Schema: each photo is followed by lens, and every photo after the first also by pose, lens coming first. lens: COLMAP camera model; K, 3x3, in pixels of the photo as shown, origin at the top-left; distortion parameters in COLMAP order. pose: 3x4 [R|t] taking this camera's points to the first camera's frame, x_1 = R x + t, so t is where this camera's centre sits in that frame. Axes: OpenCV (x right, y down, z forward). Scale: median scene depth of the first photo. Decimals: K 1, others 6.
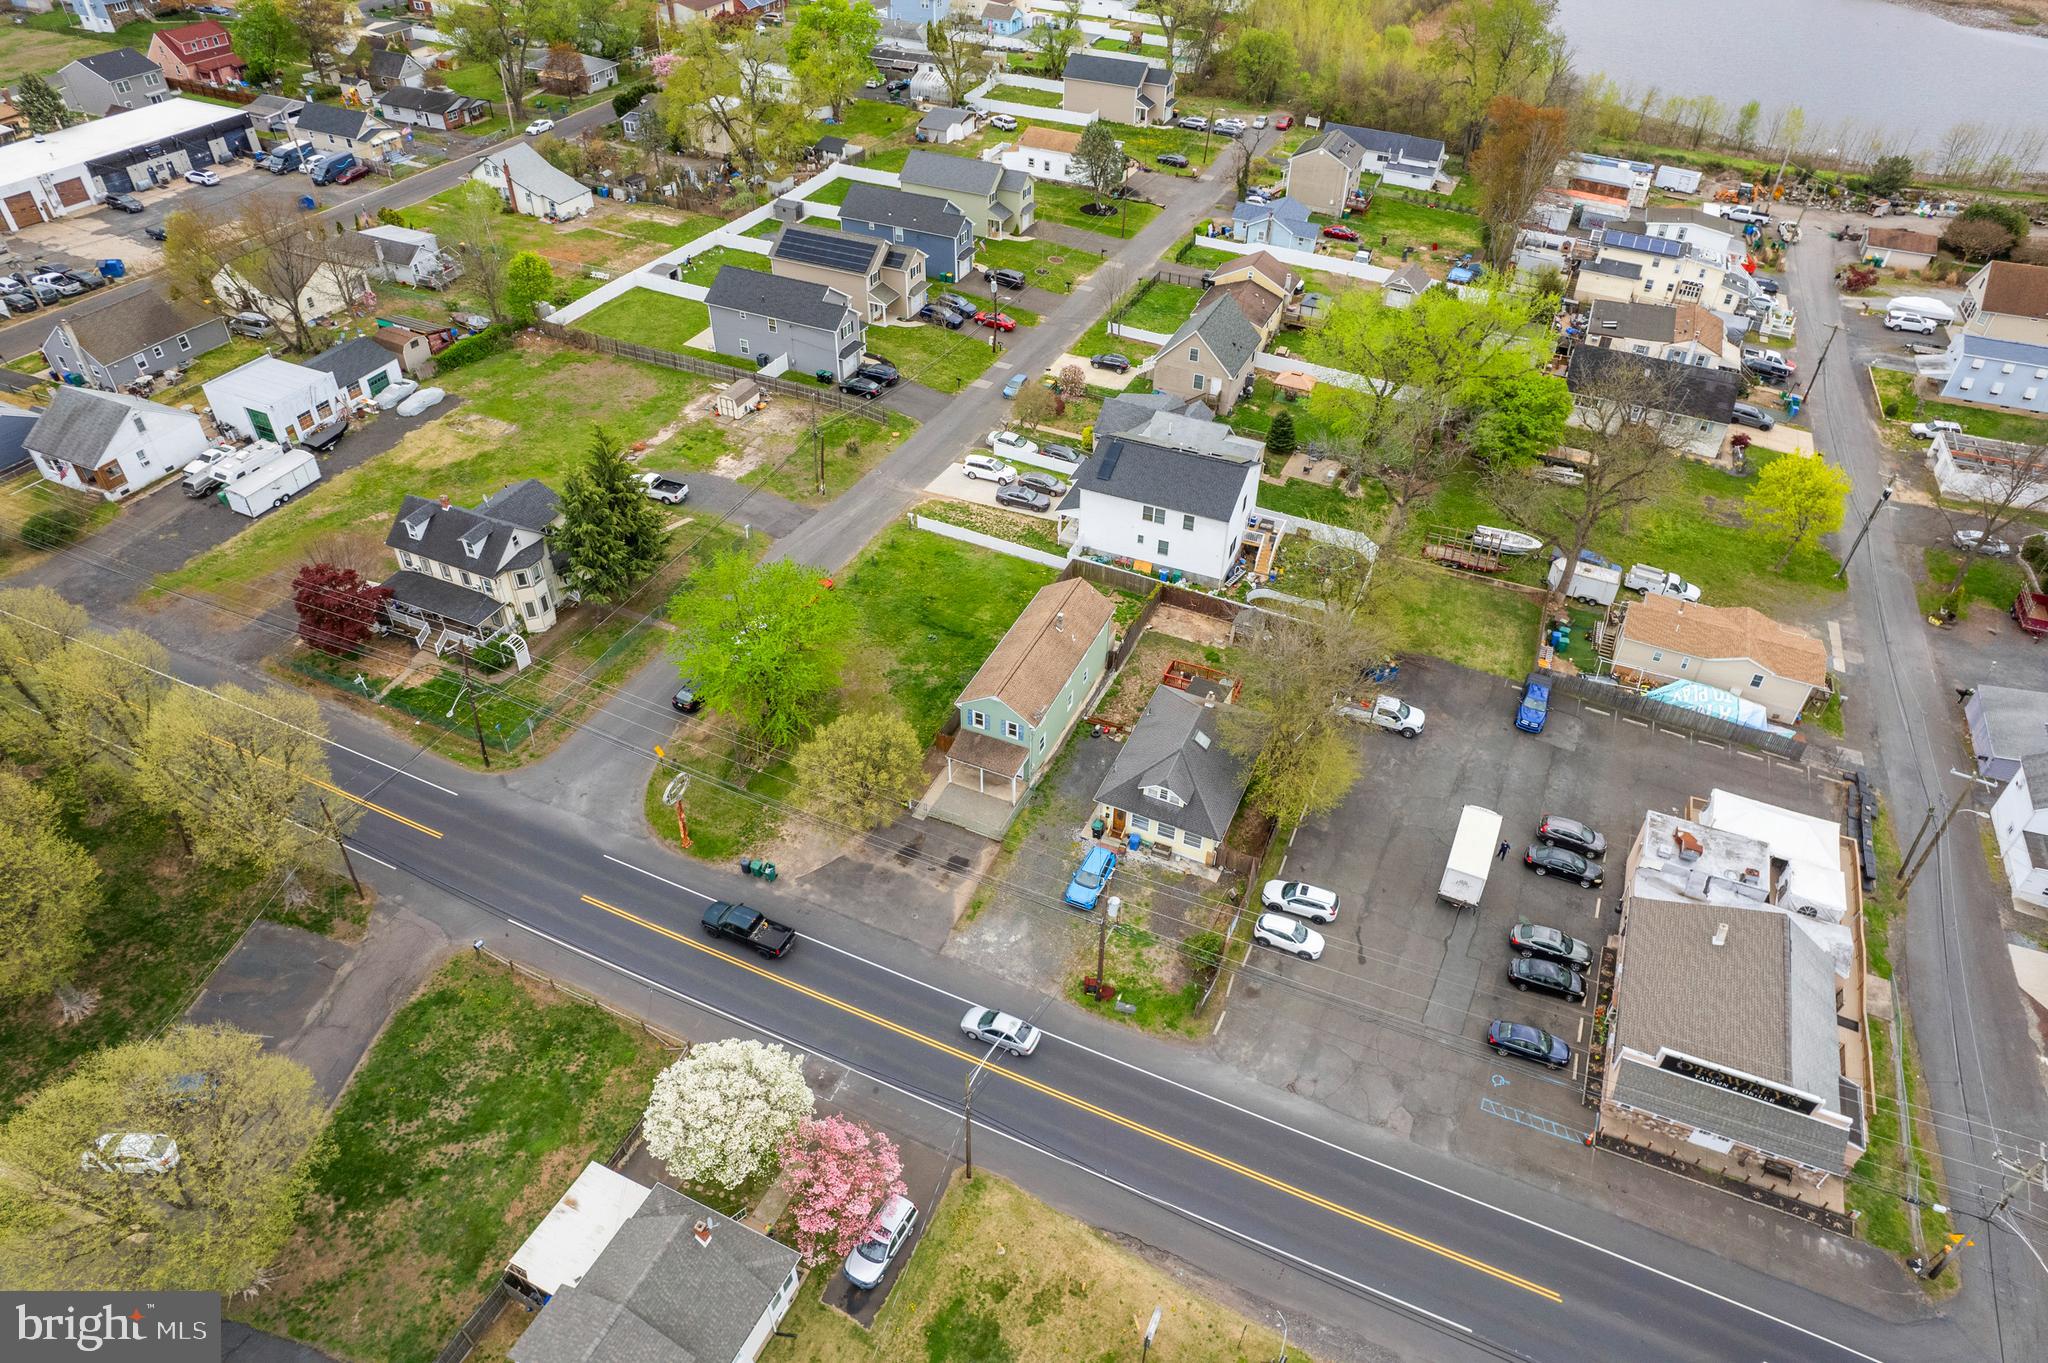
lens RADIAL K [[1310.6, 0, 1024.0], [0, 1310.6, 681.5], [0, 0, 1]] dist [-0.075800, 0.066405]
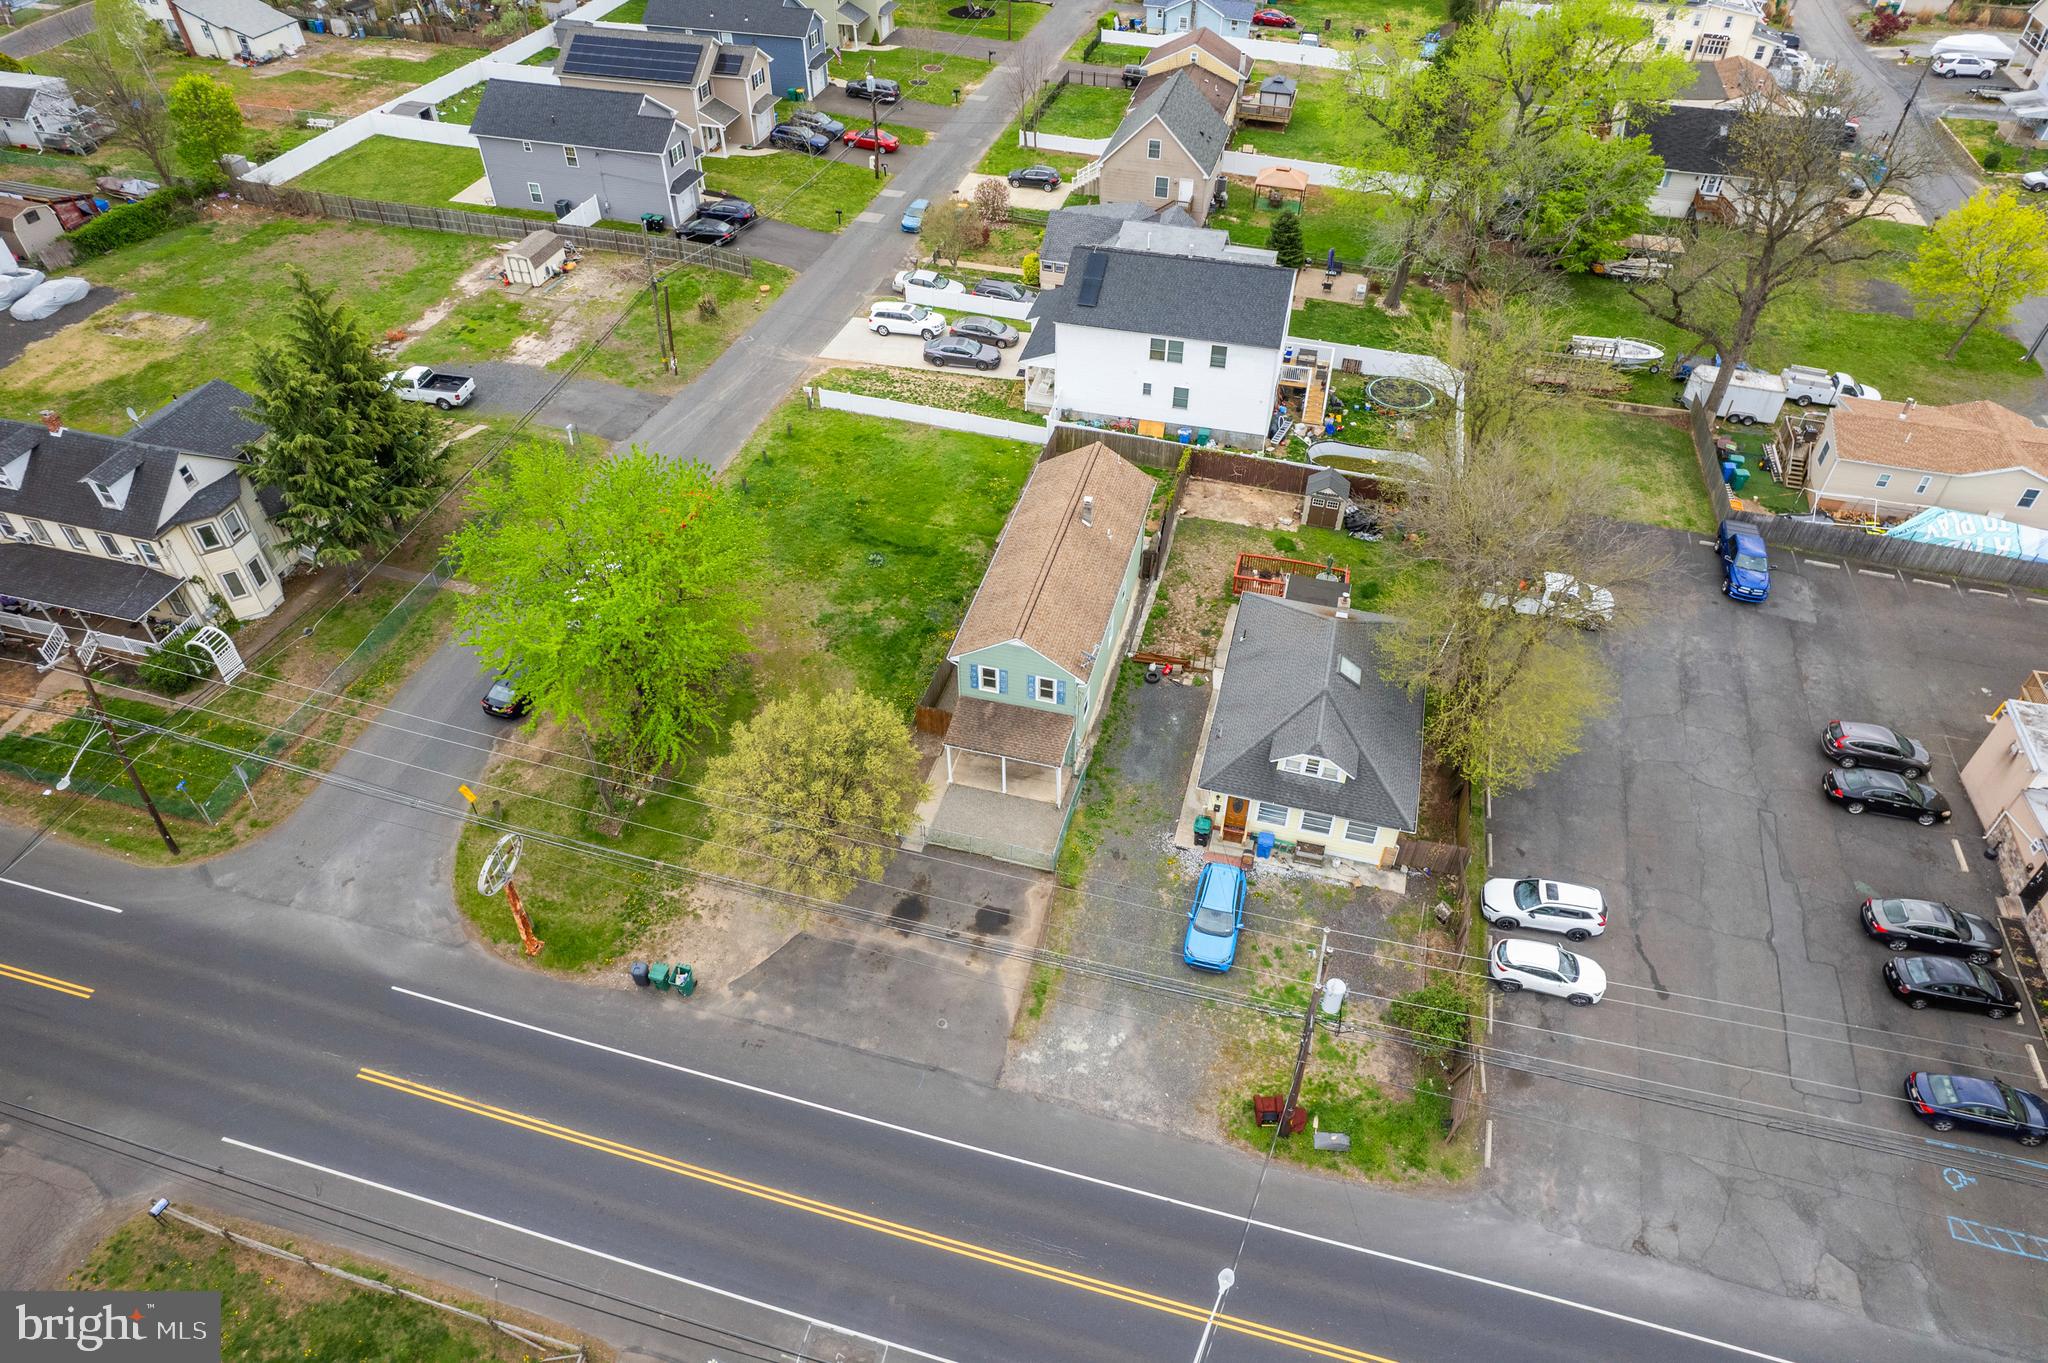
lens RADIAL K [[1315.6, 0, 1029.8], [0, 1315.6, 679.5], [0, 0, 1]] dist [-0.083891, 0.077694]
pose [[0.987325, -0.116442, 0.107848, -0.065834], [0.109910, 0.991836, 0.064666, -0.007045], [-0.114498, -0.051992, 0.992062, 0.303082]]
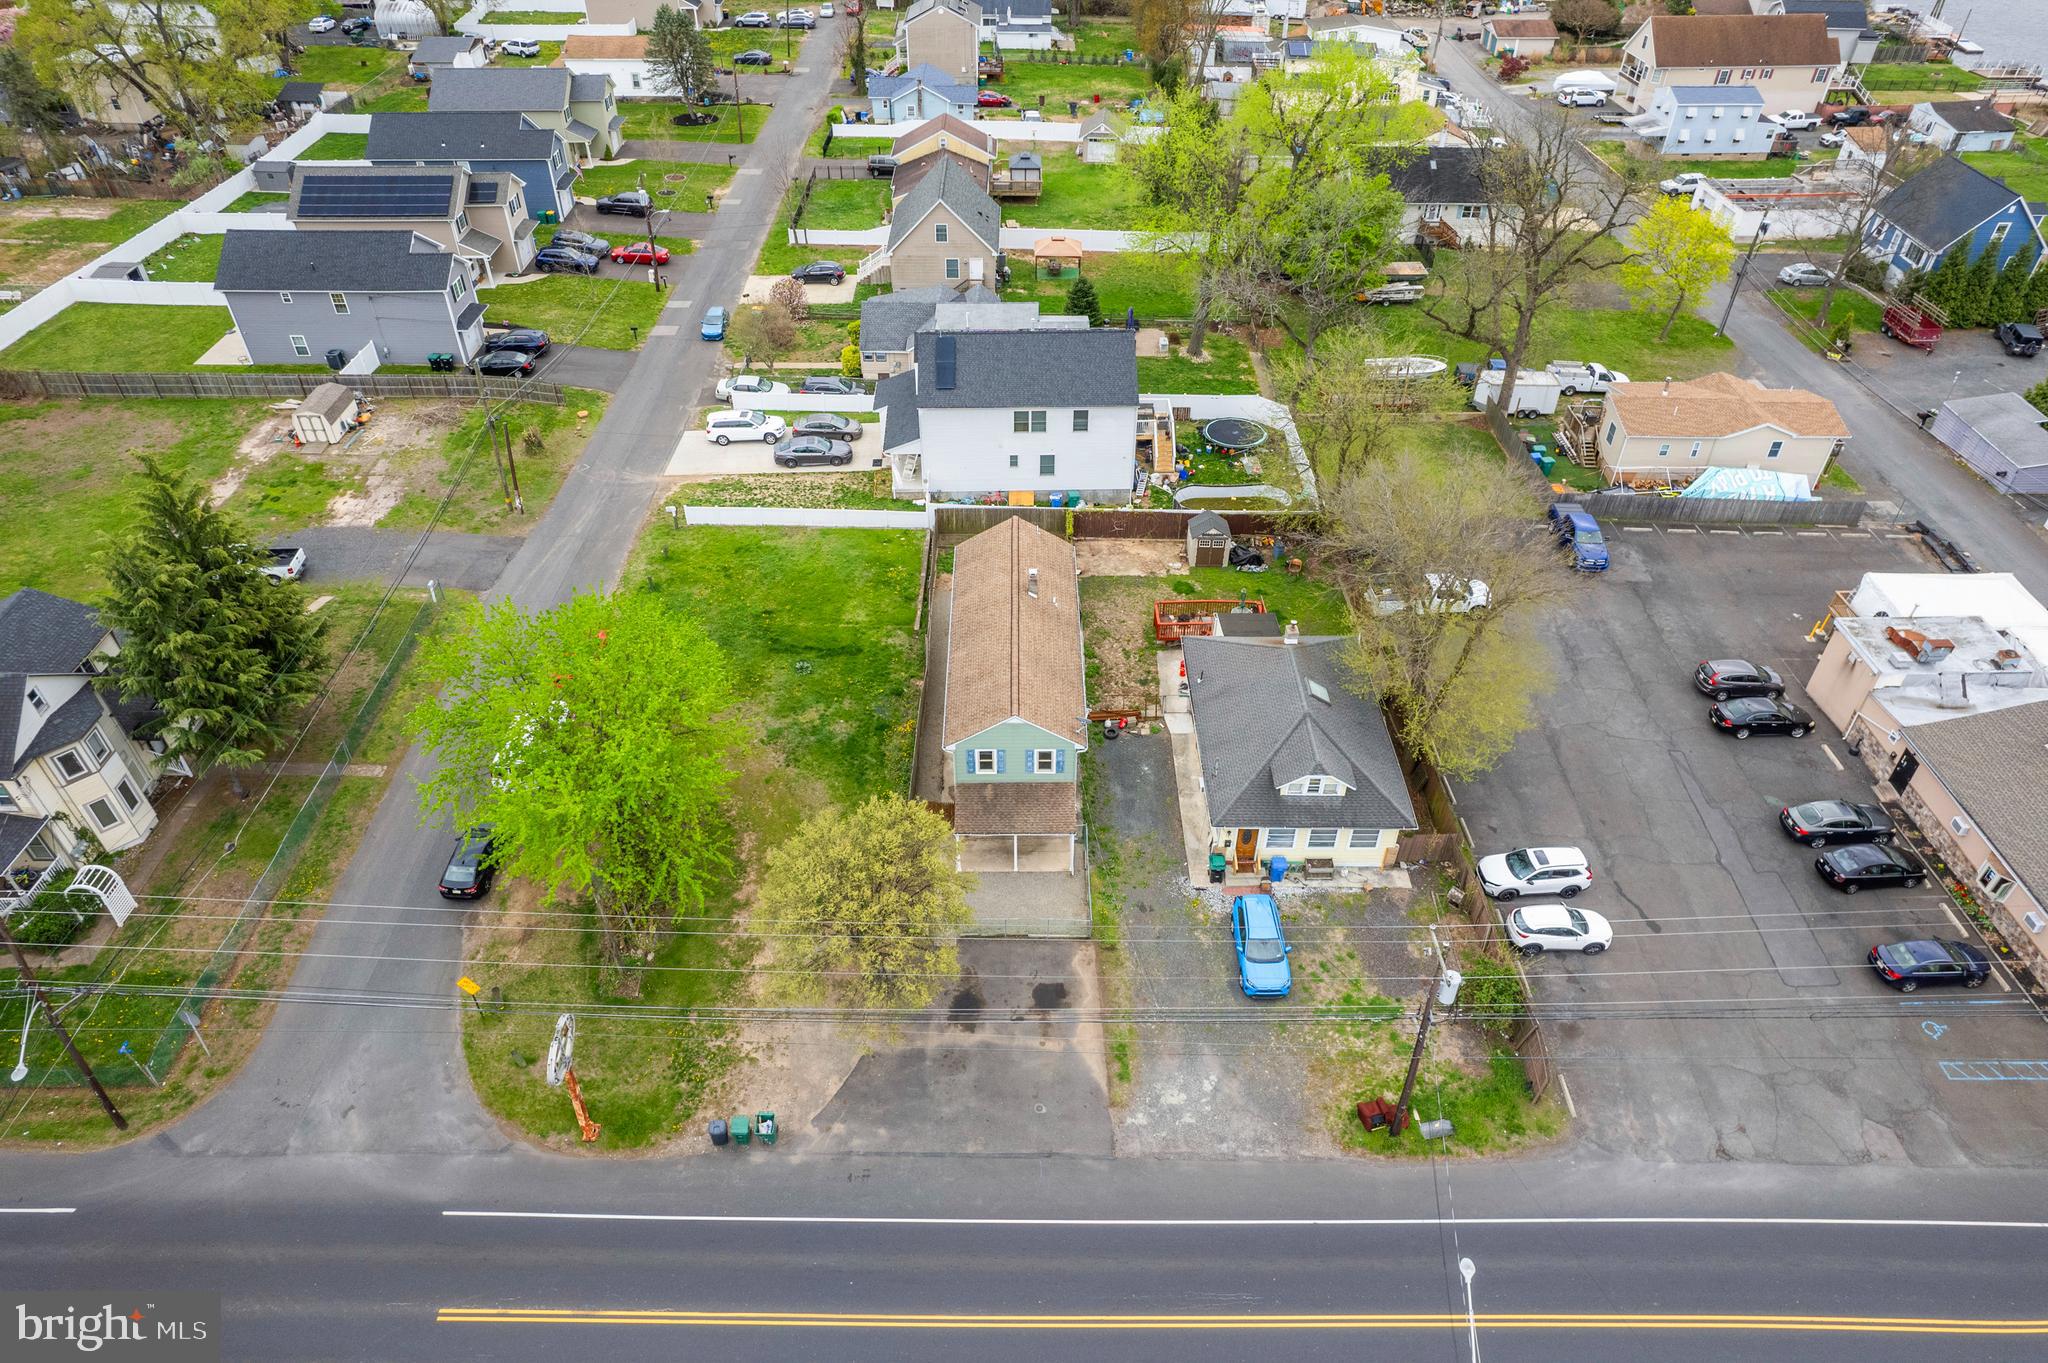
lens RADIAL K [[1315.6, 0, 1029.8], [0, 1315.6, 679.5], [0, 0, 1]] dist [-0.083891, 0.077694]
pose [[0.908974, -0.273787, 0.314335, -0.160445], [0.272292, 0.960936, 0.049582, -0.026877], [-0.315631, 0.040522, 0.948016, 0.319056]]
